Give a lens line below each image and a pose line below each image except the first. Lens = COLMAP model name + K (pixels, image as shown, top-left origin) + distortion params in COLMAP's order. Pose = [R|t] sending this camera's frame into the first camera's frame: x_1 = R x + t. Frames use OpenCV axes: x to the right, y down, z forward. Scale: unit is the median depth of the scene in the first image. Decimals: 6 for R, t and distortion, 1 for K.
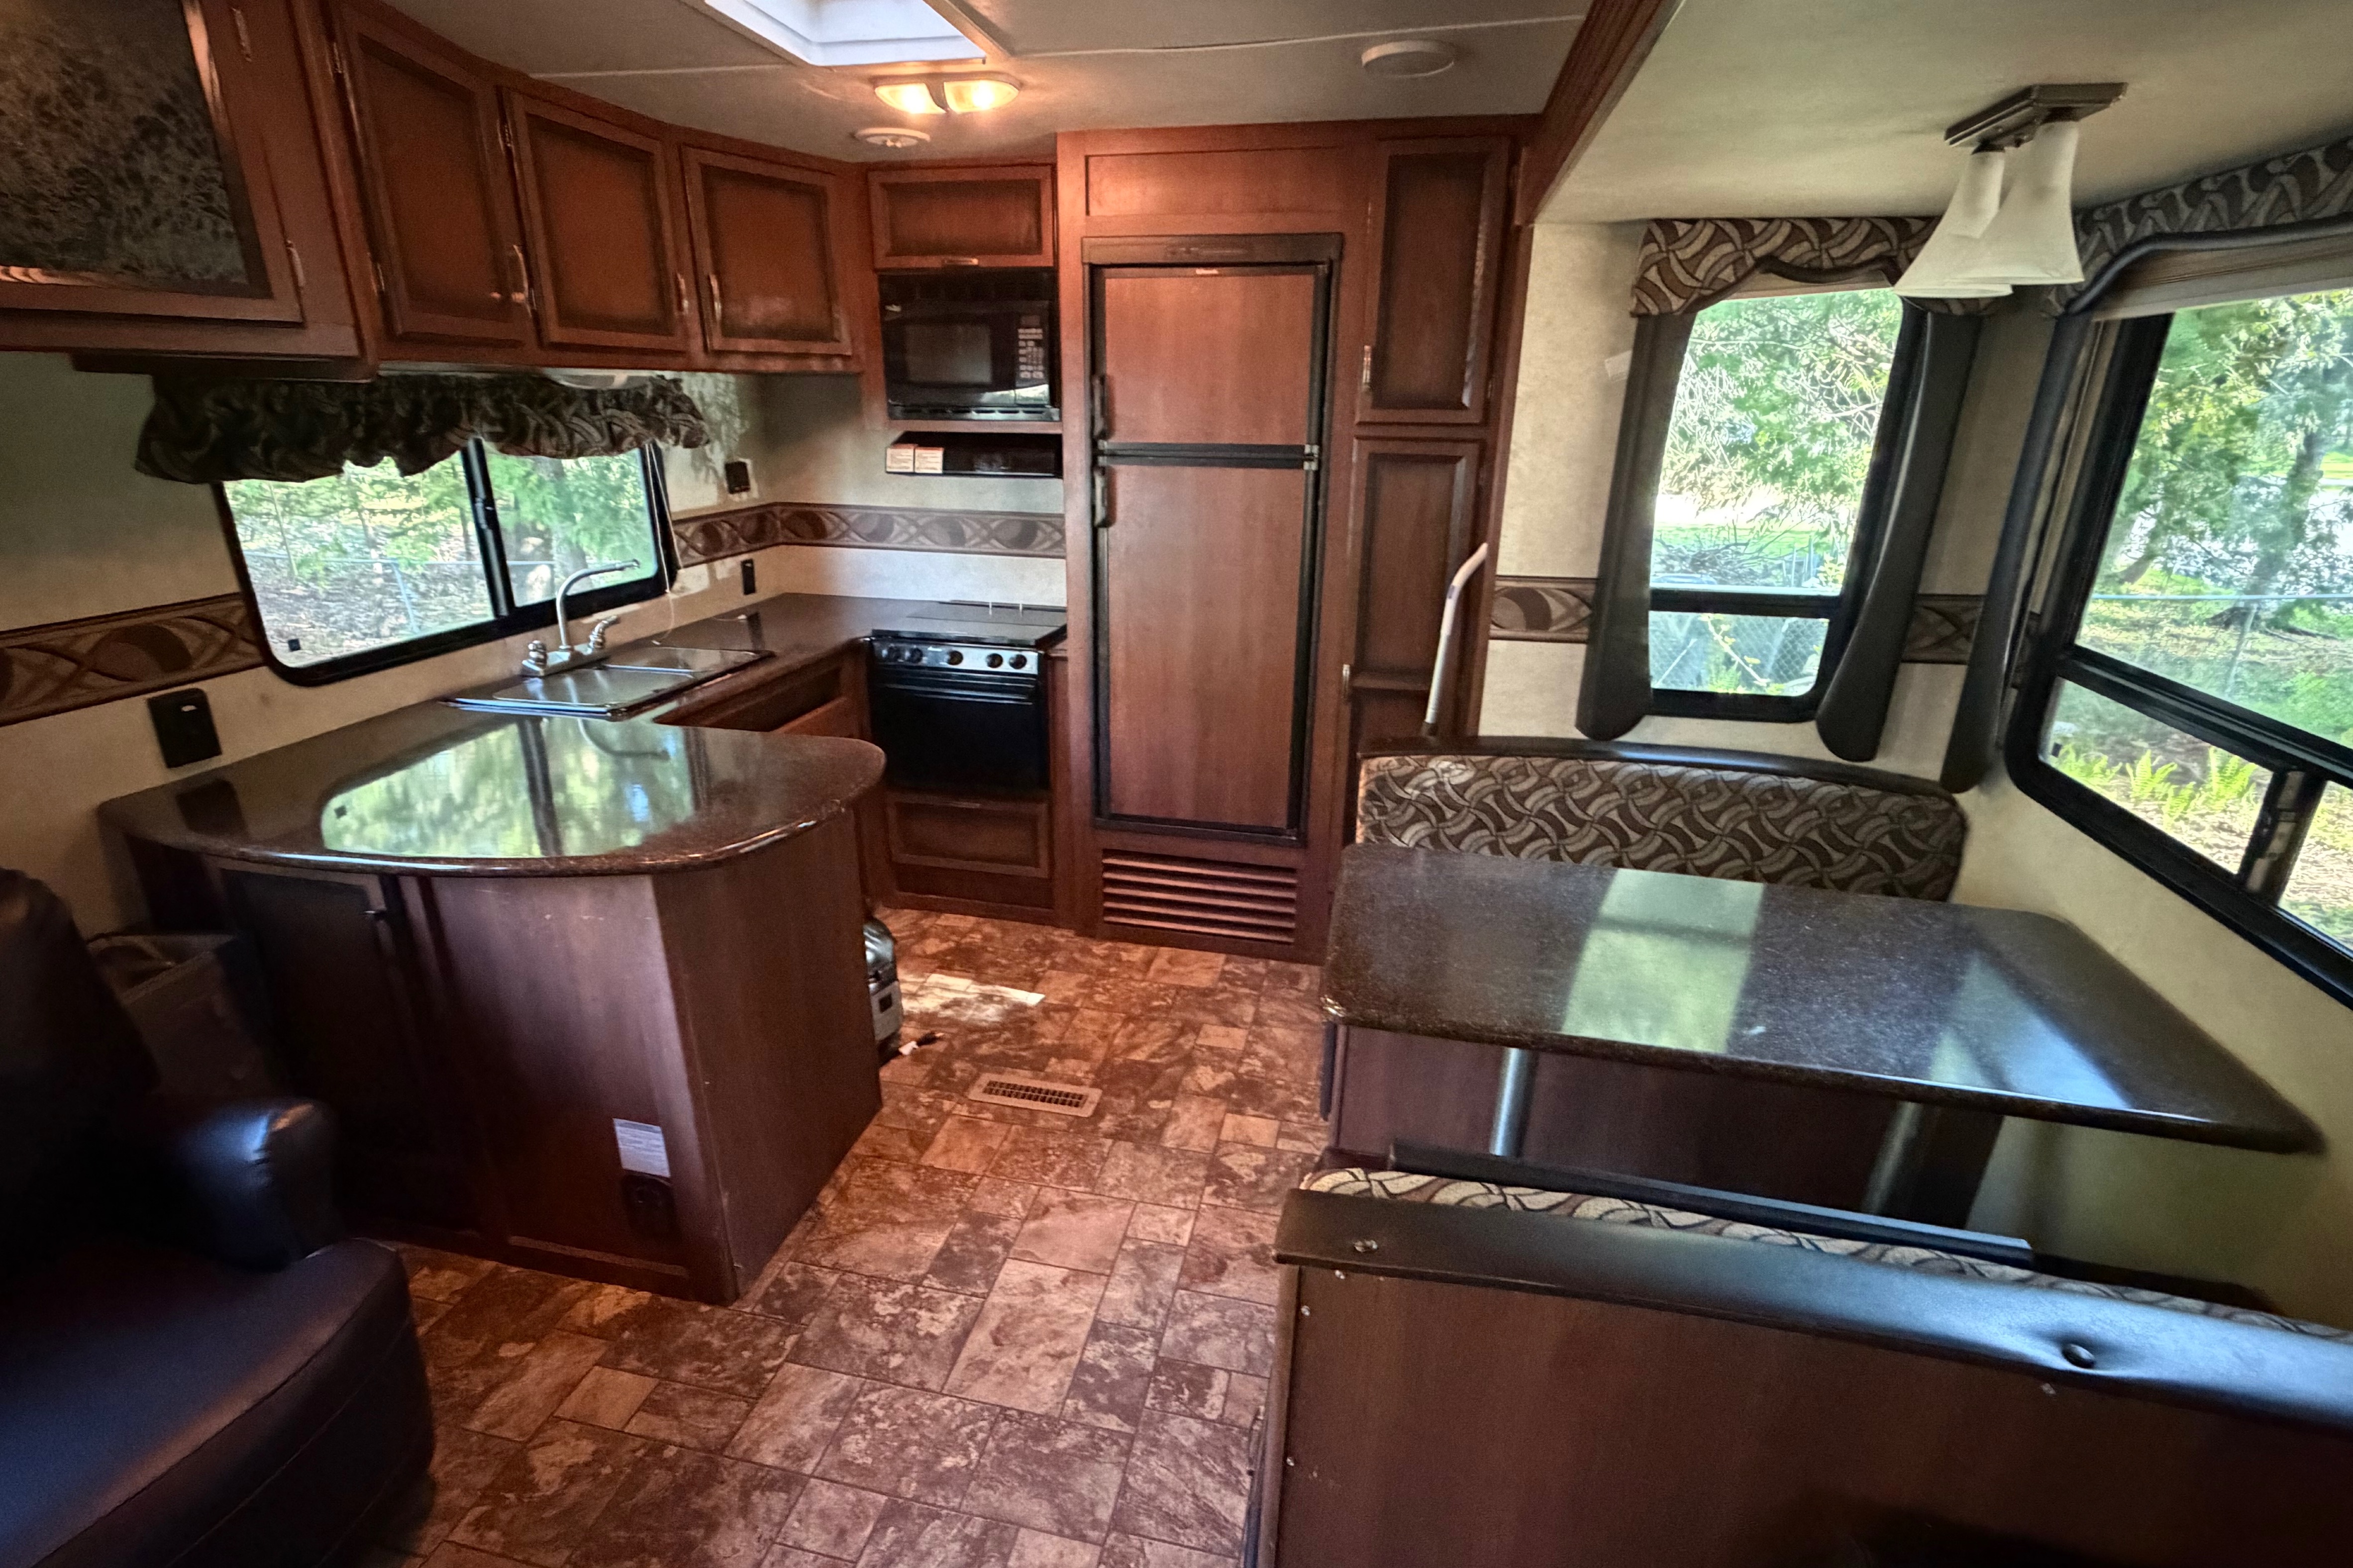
lens RADIAL K [[1073.1, 0, 1173.3], [0, 1073.1, 784.7], [0, 0, 1]] dist [0.001790, 0.000307]
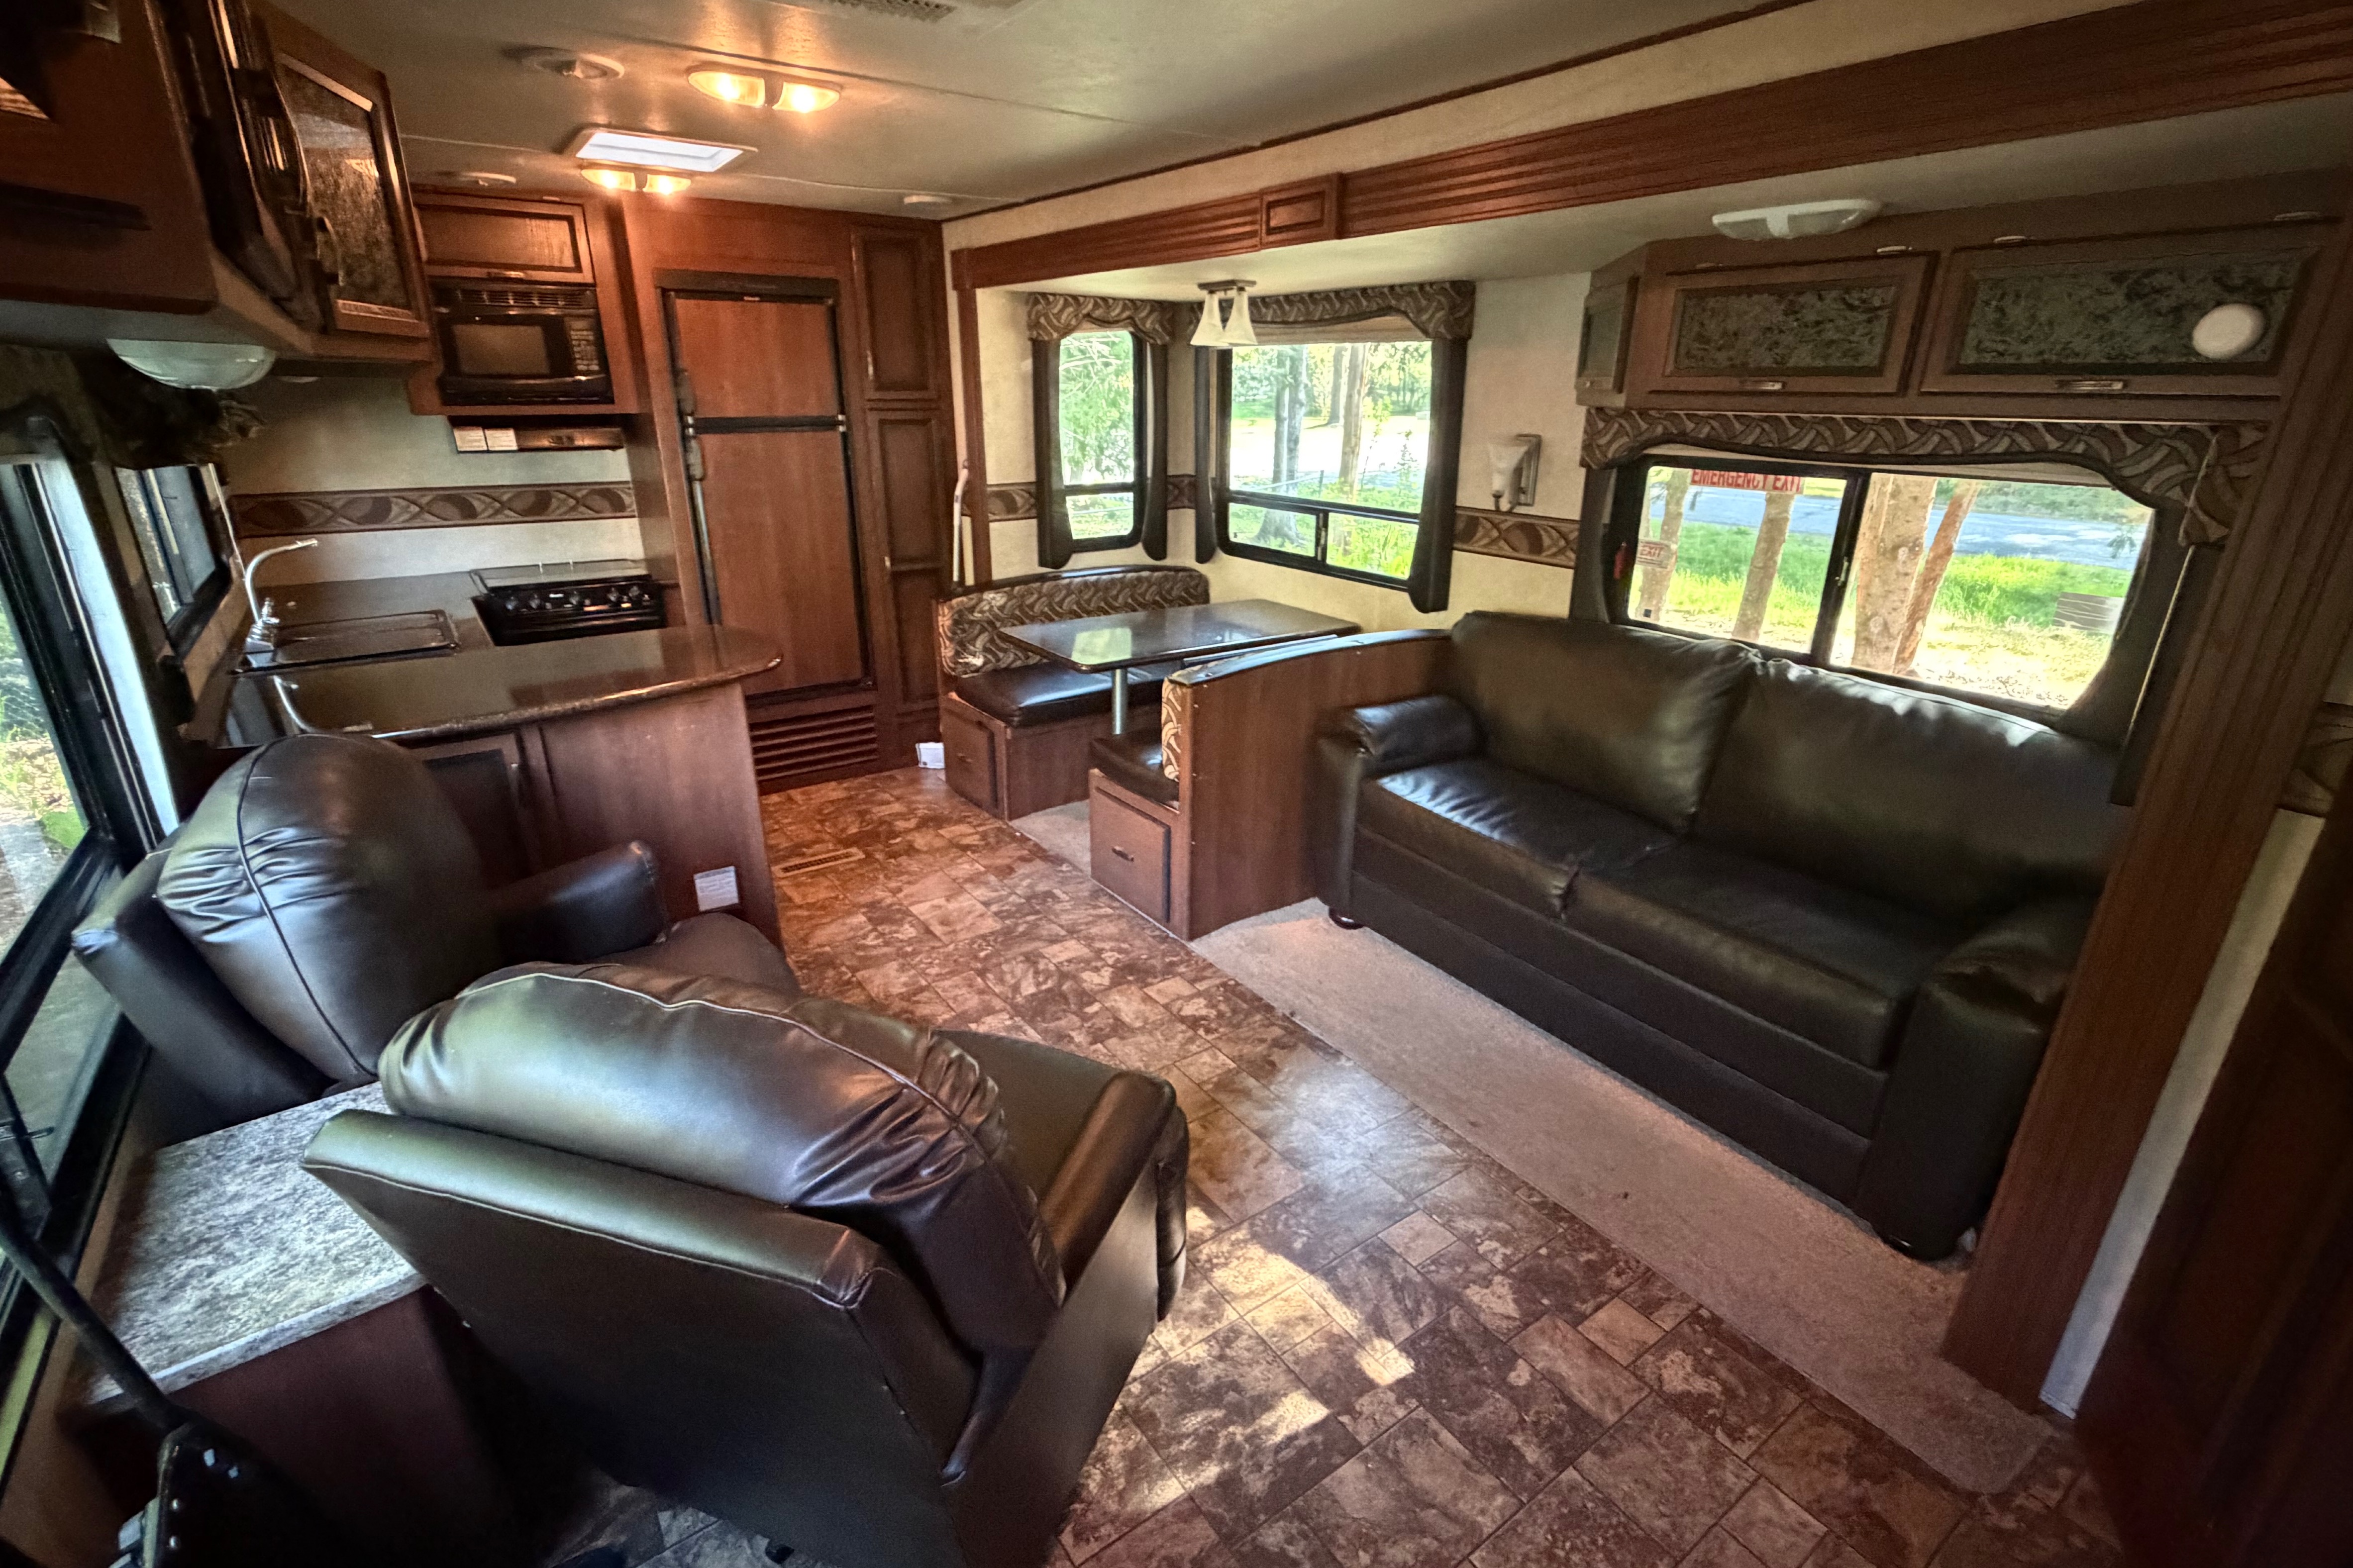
lens RADIAL K [[1073.1, 0, 1173.6], [0, 1073.1, 779.5], [0, 0, 1]] dist [0.001790, 0.000307]
pose [[0.674494, -0.263308, 0.689729, -0.836626], [0.254950, 0.959837, 0.117105, 0.141059], [-0.692862, 0.096860, 0.714535, -0.422568]]
